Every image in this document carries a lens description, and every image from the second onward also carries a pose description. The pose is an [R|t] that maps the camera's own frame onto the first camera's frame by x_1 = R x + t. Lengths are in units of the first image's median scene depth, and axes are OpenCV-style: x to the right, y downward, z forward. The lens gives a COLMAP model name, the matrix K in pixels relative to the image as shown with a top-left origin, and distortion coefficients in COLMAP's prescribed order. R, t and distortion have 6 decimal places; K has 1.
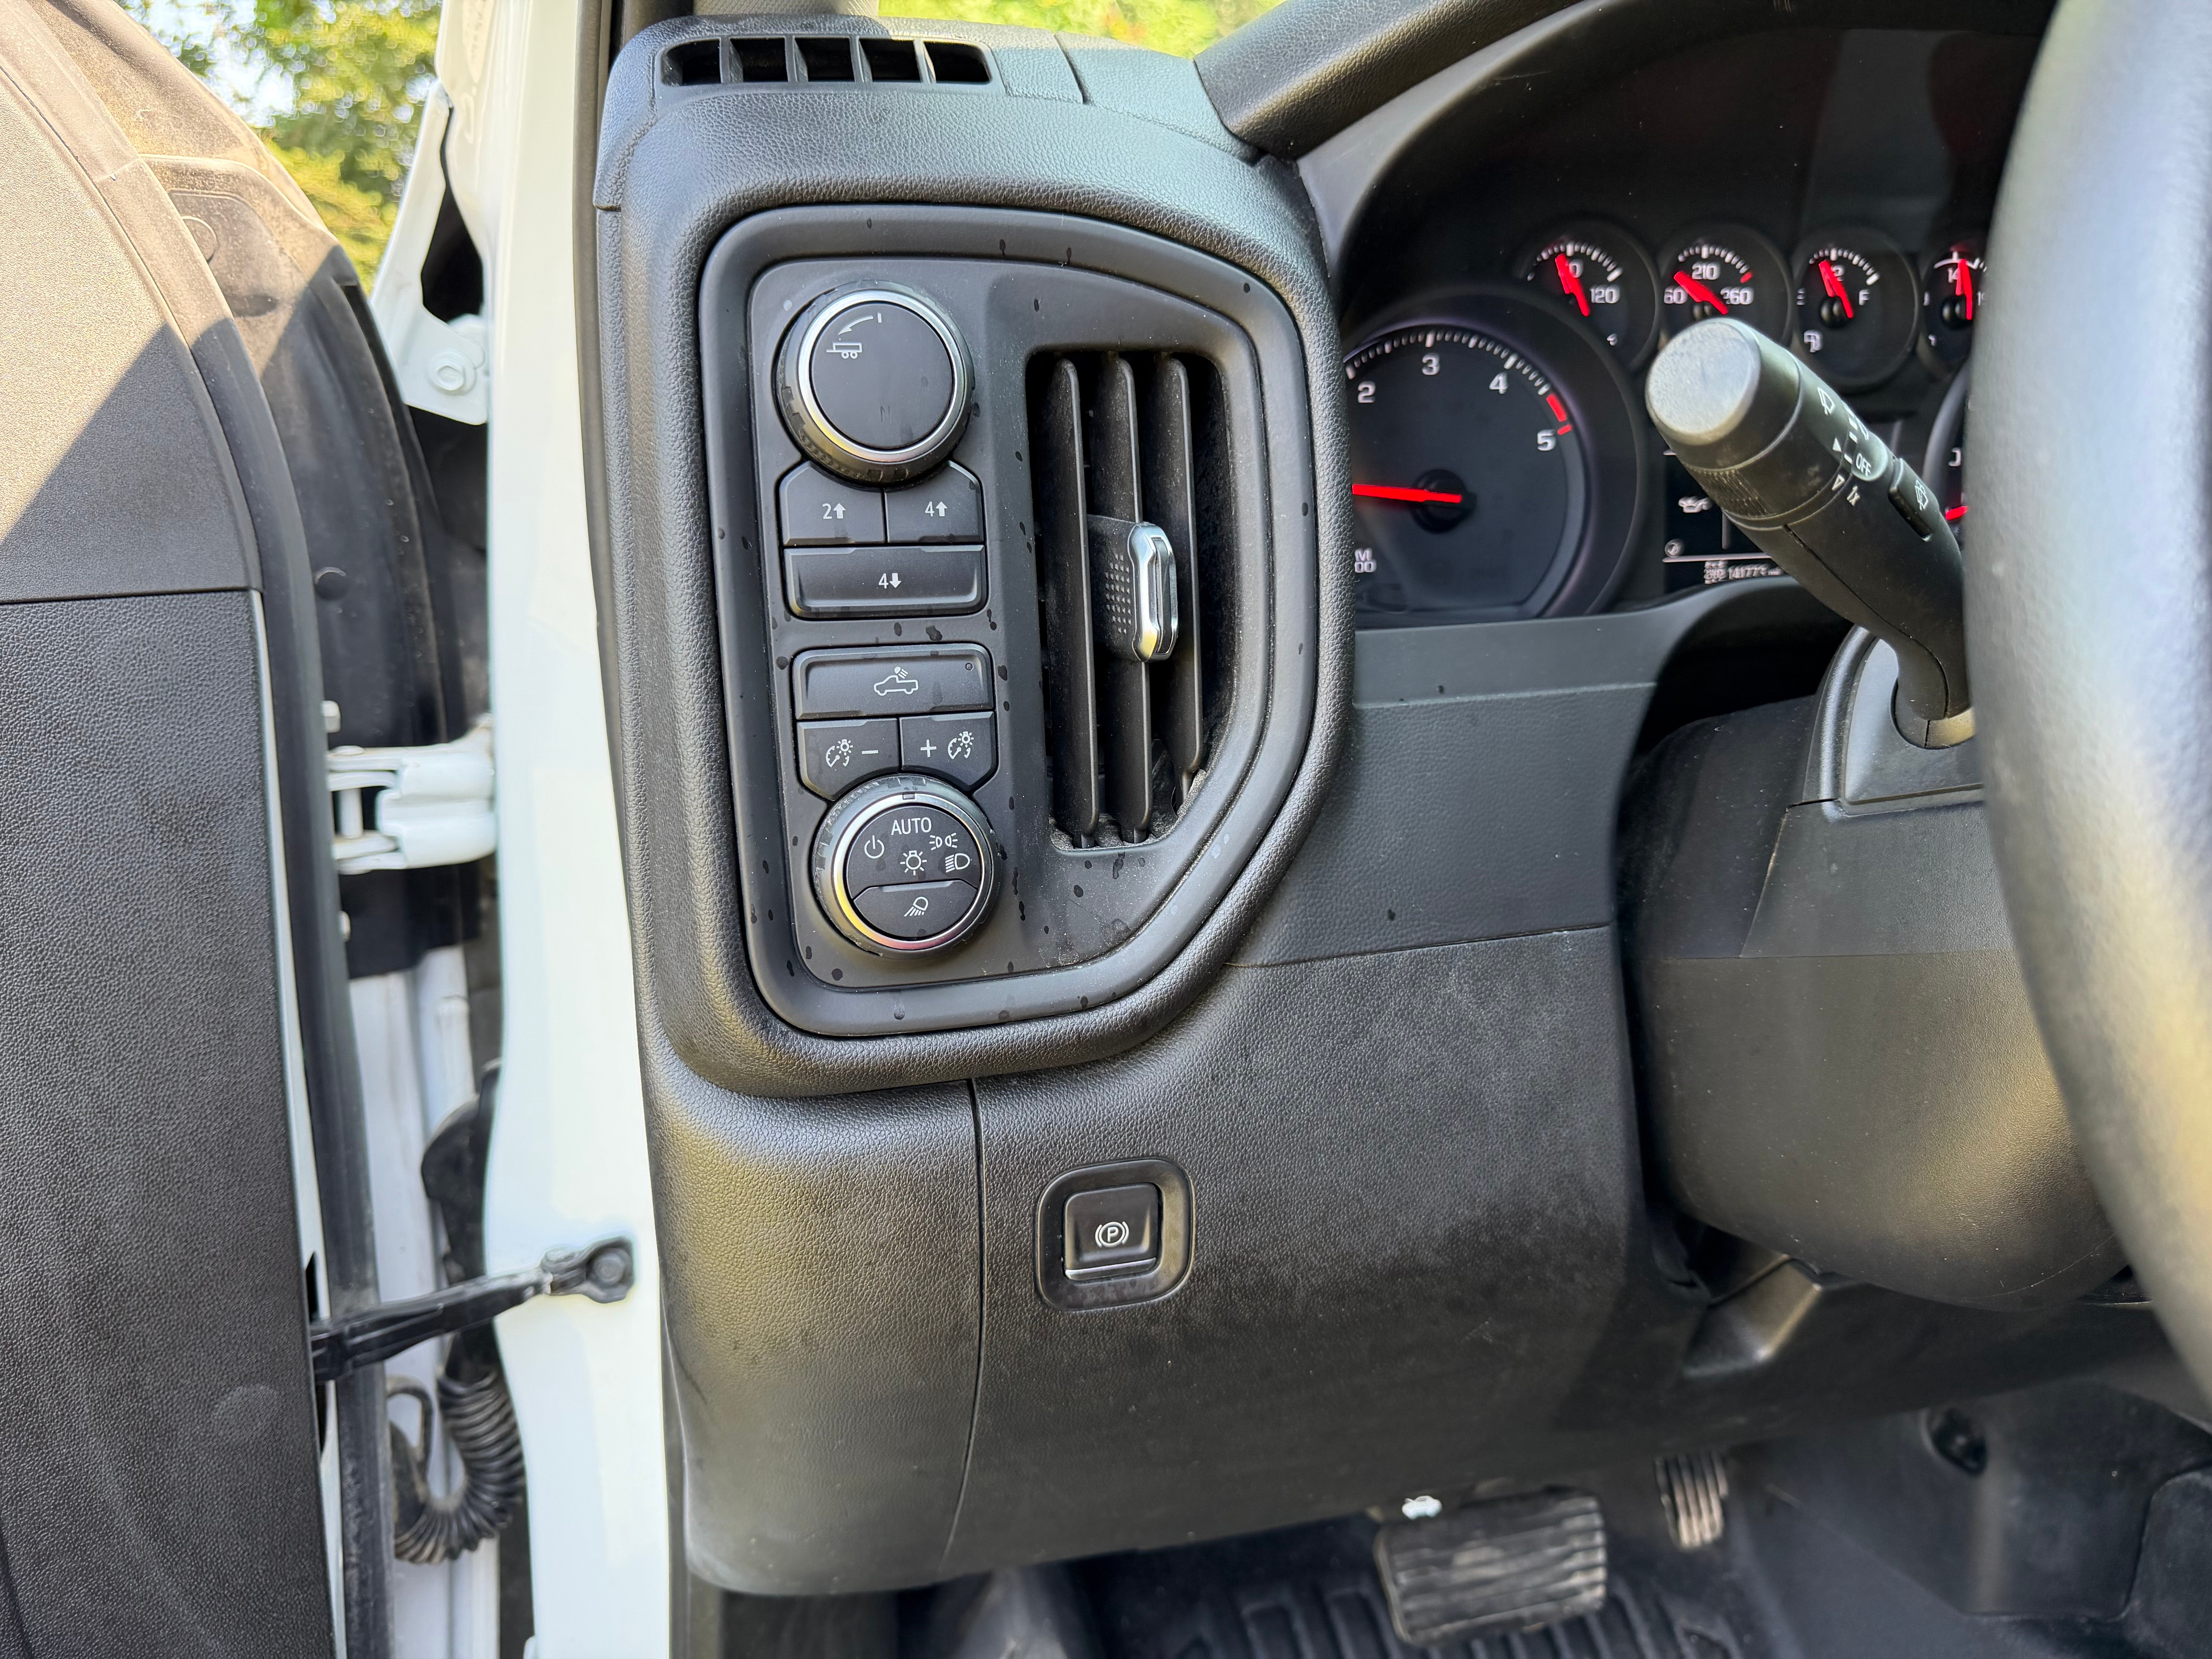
lens RADIAL K [[1538.0, 0, 1123.1], [0, 1538.0, 817.9], [0, 0, 1]] dist [0.035308, -0.058548]
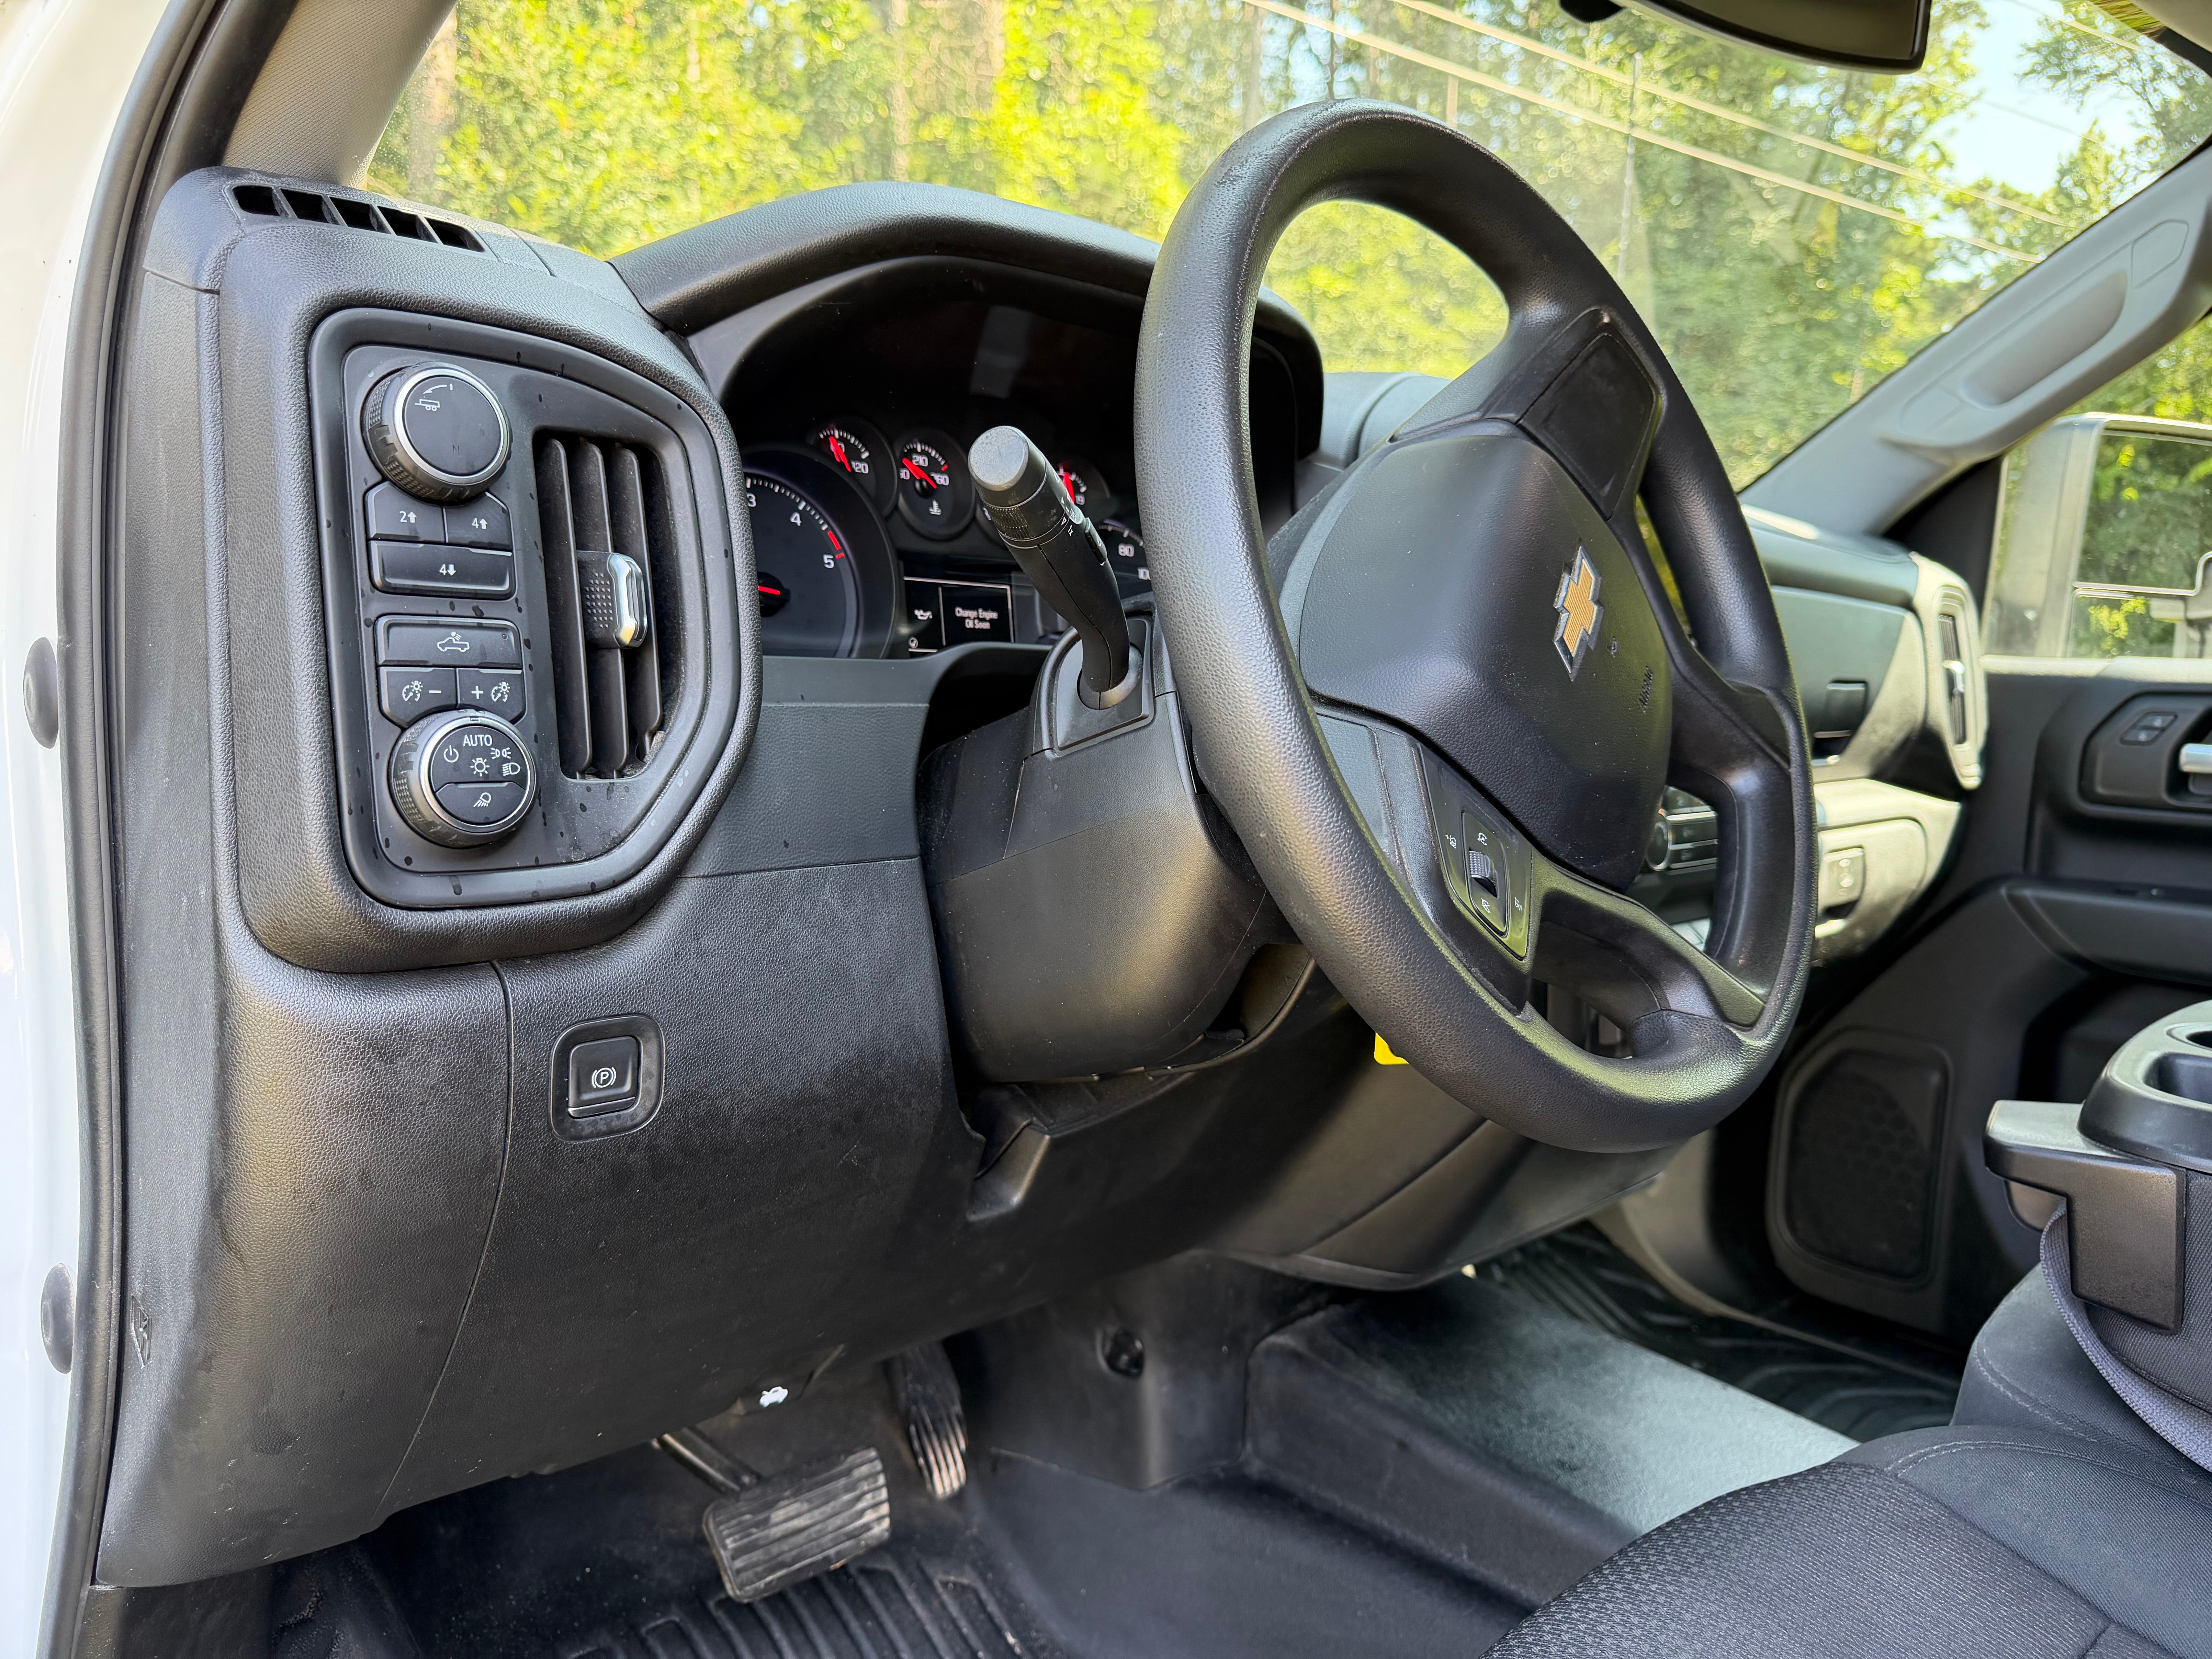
lens RADIAL K [[1538.0, 0, 1084.5], [0, 1538.0, 862.8], [0, 0, 1]] dist [0.035308, -0.058548]
pose [[0.860438, -0.021442, 0.509104, -0.320437], [0.093112, 0.988908, -0.115718, 0.275492], [-0.500976, 0.146971, 0.852891, -0.371260]]
